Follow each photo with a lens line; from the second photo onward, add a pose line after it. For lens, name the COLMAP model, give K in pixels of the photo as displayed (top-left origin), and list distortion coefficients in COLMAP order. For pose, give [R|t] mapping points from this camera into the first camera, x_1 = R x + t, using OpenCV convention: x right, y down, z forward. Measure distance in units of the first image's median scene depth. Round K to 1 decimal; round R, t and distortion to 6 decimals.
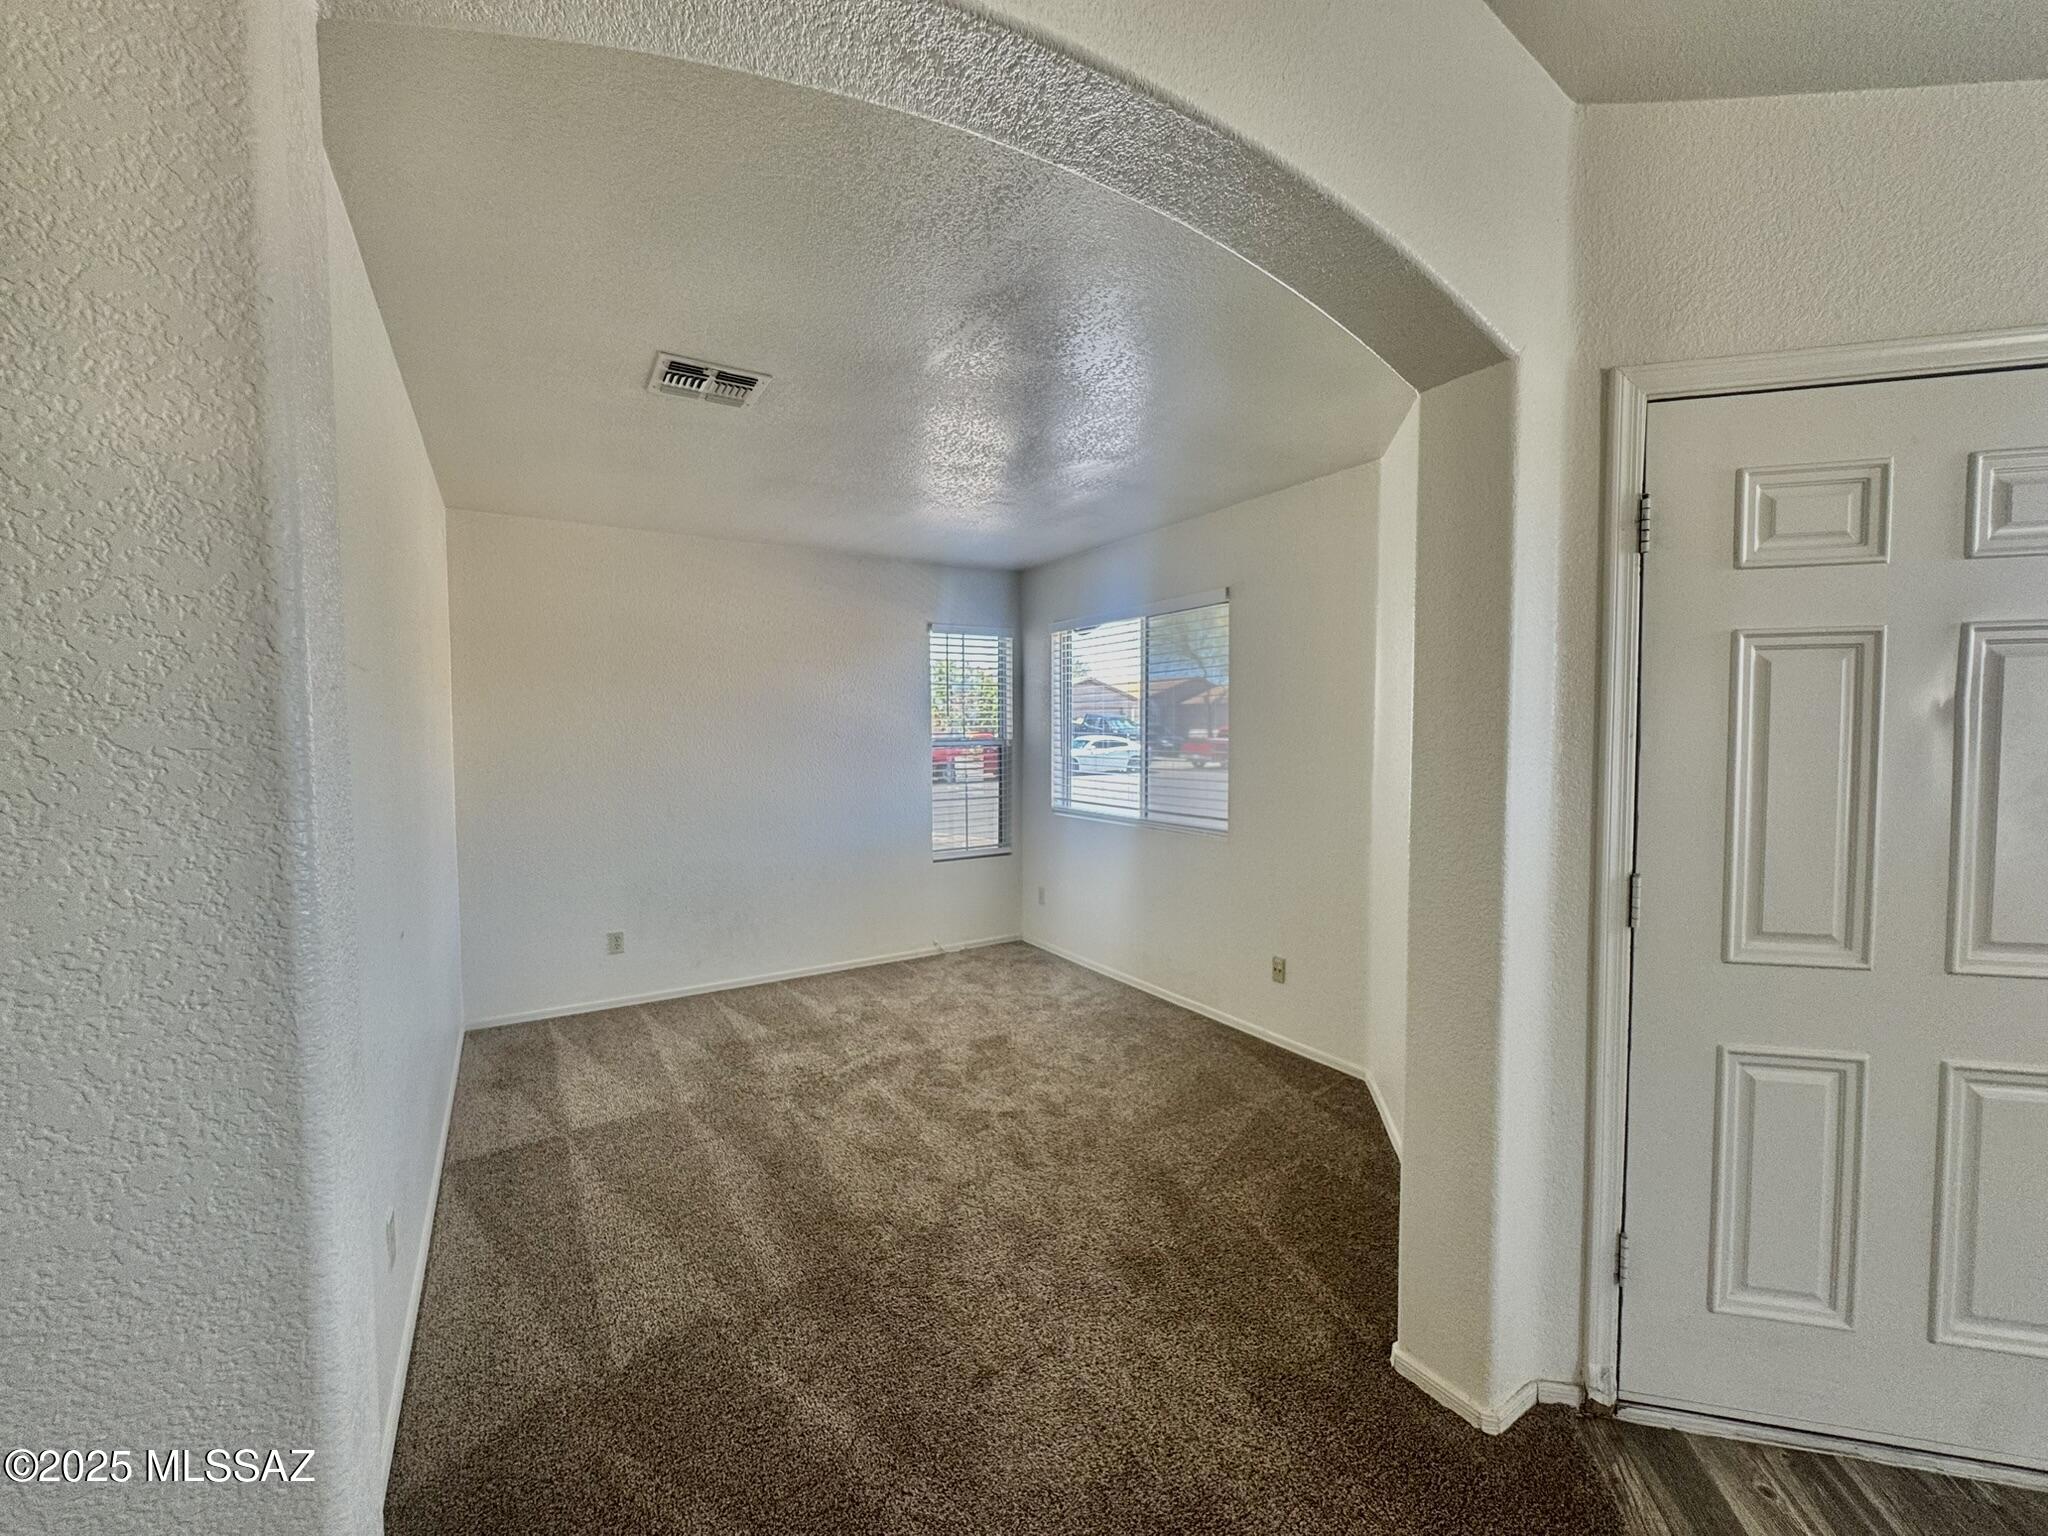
lens RADIAL K [[818.5, 0, 1023.6], [0, 818.5, 769.5], [0, 0, 1]] dist [-0.002004, -0.000042]
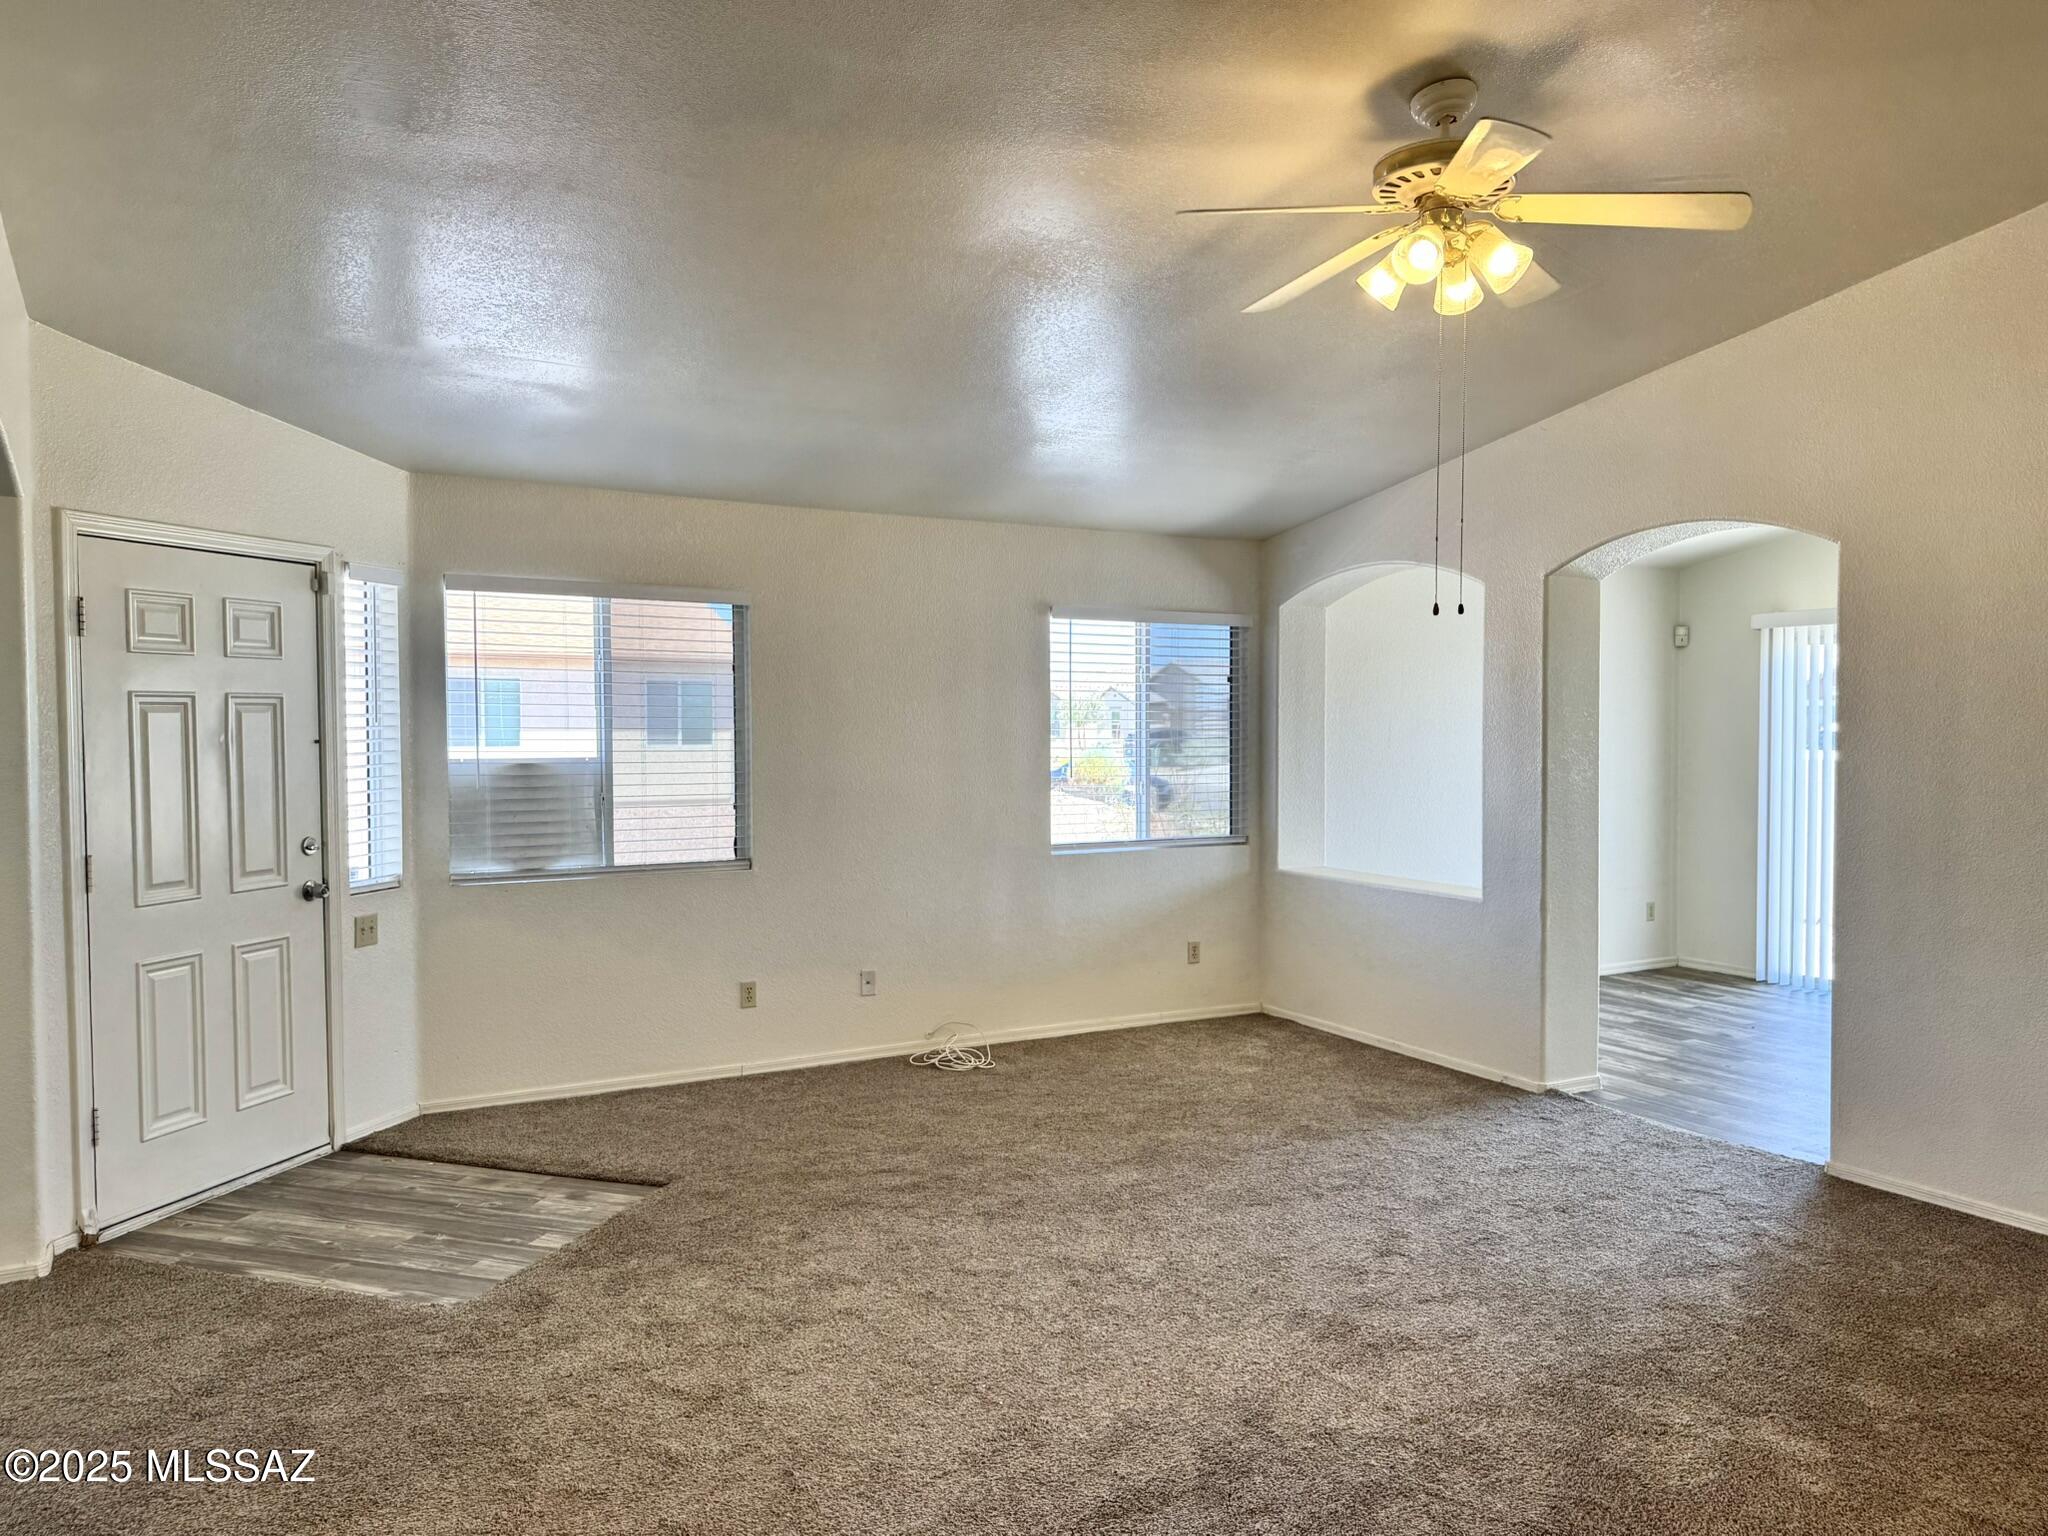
lens RADIAL K [[1424.5, 0, 1015.7], [0, 1424.5, 764.3], [0, 0, 1]] dist [0.057263, -0.075516]
pose [[0.050845, -0.024468, 0.998407, -1.662436], [0.054001, 0.998305, 0.021715, -0.000572], [-0.997246, 0.052811, 0.052080, -0.760336]]
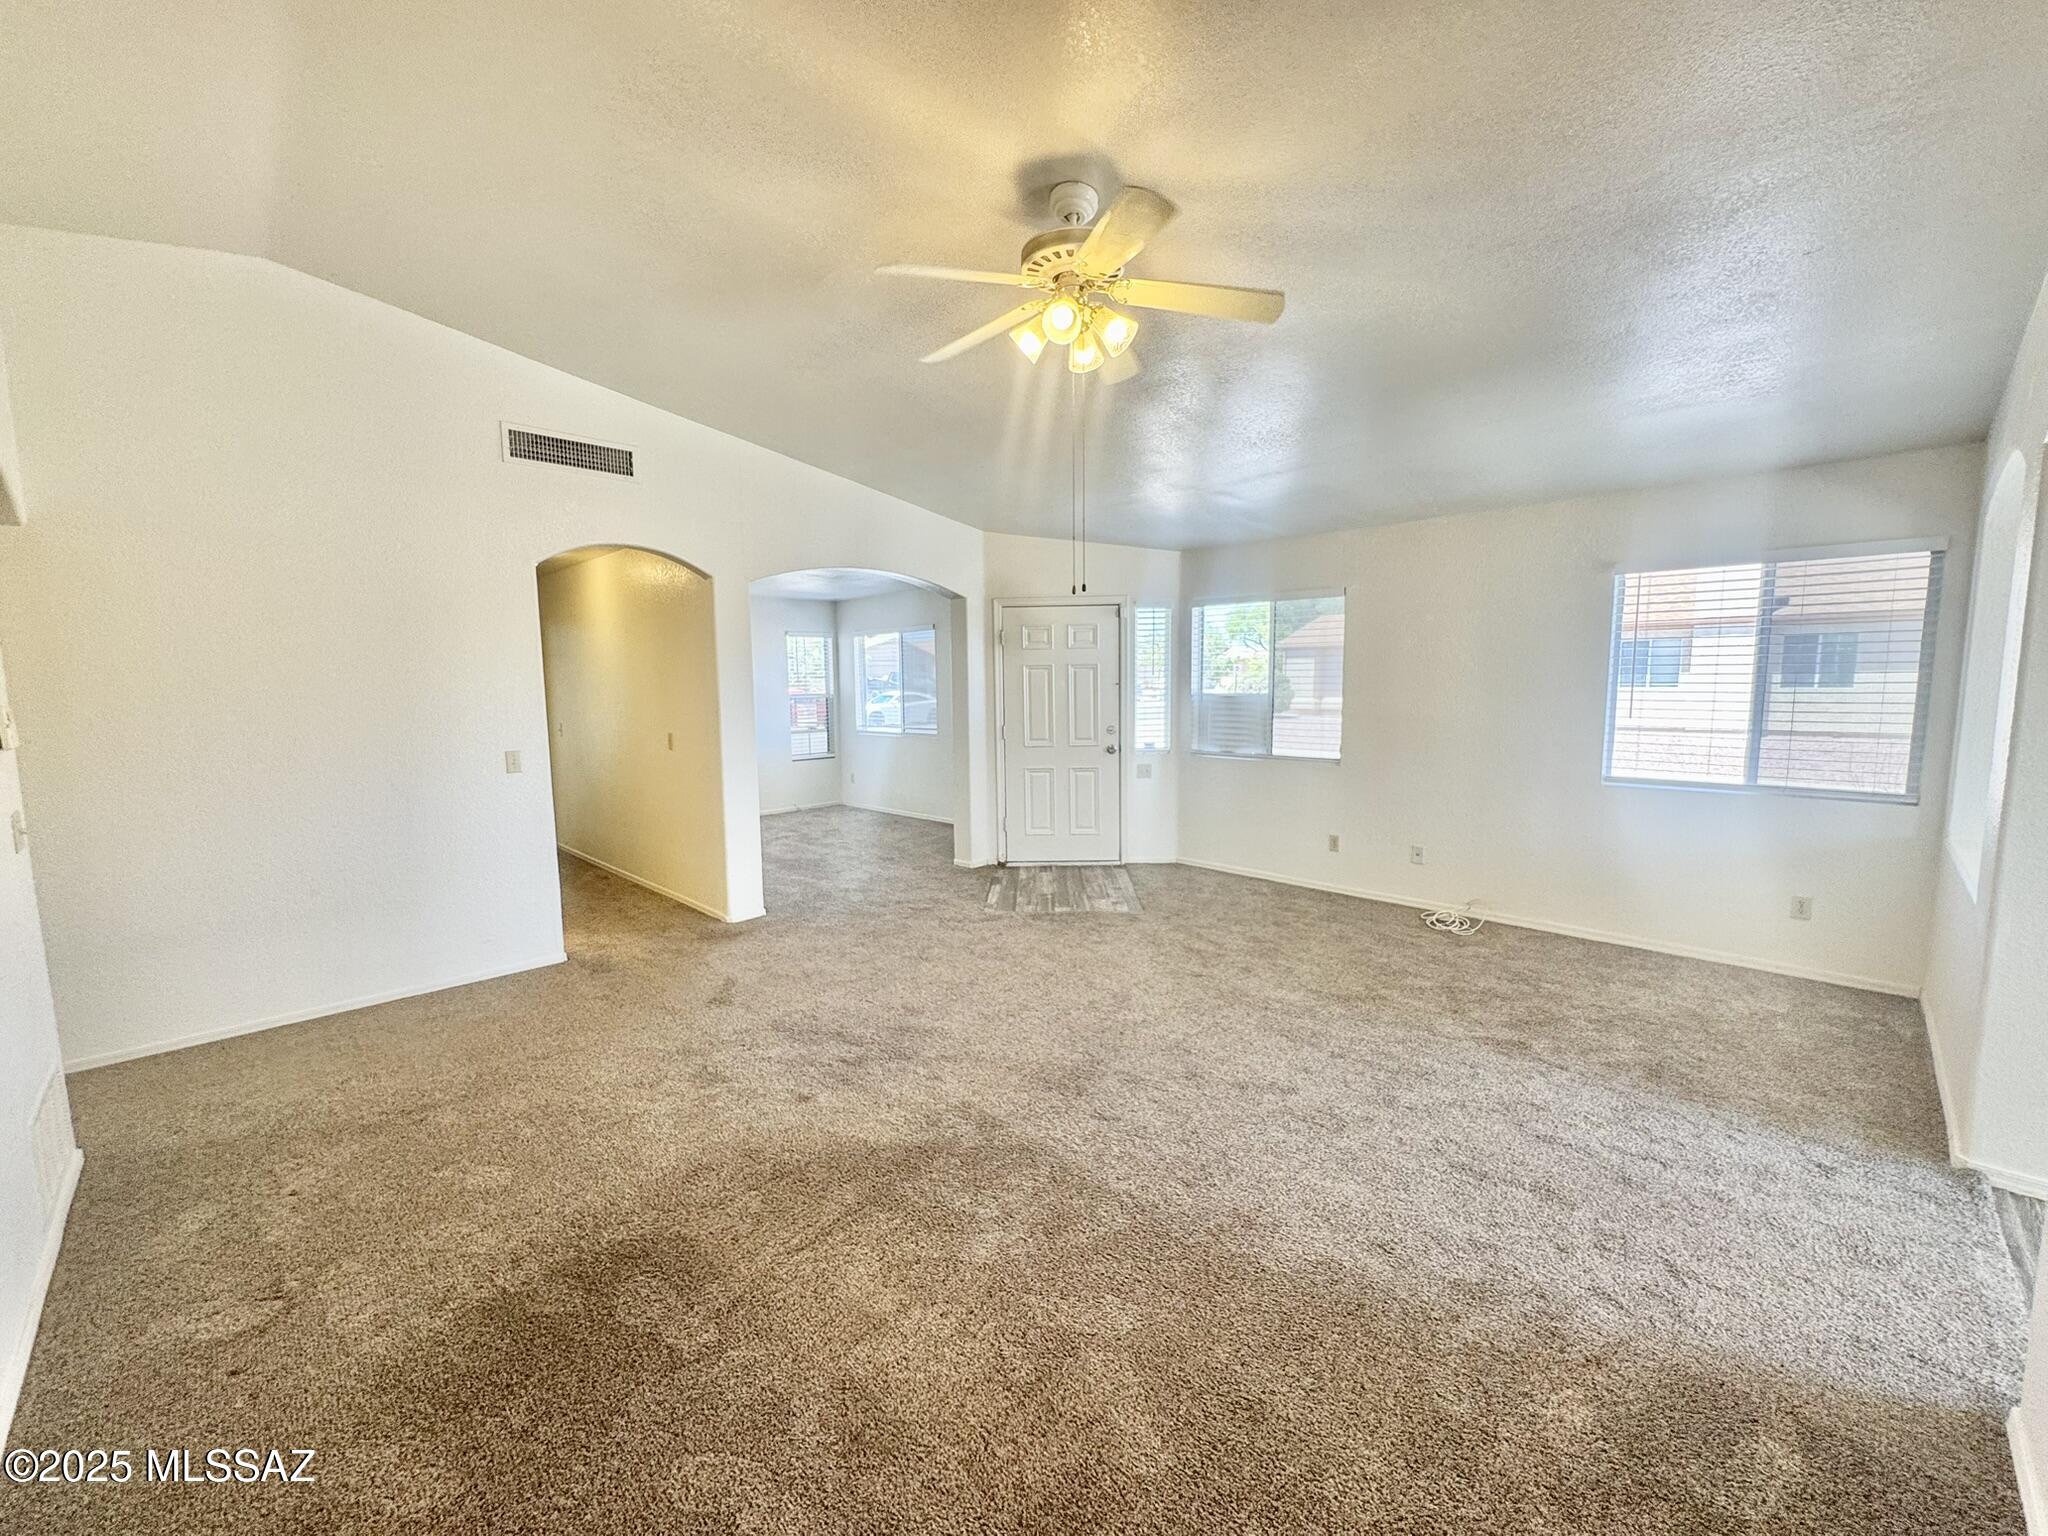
lens RADIAL K [[818.5, 0, 1023.6], [0, 818.5, 769.5], [0, 0, 1]] dist [-0.002004, -0.000042]
pose [[0.973889, -0.031677, 0.224805, -0.053869], [0.019236, 0.998171, 0.057316, 0.111815], [-0.226210, -0.051495, 0.972717, -2.813765]]
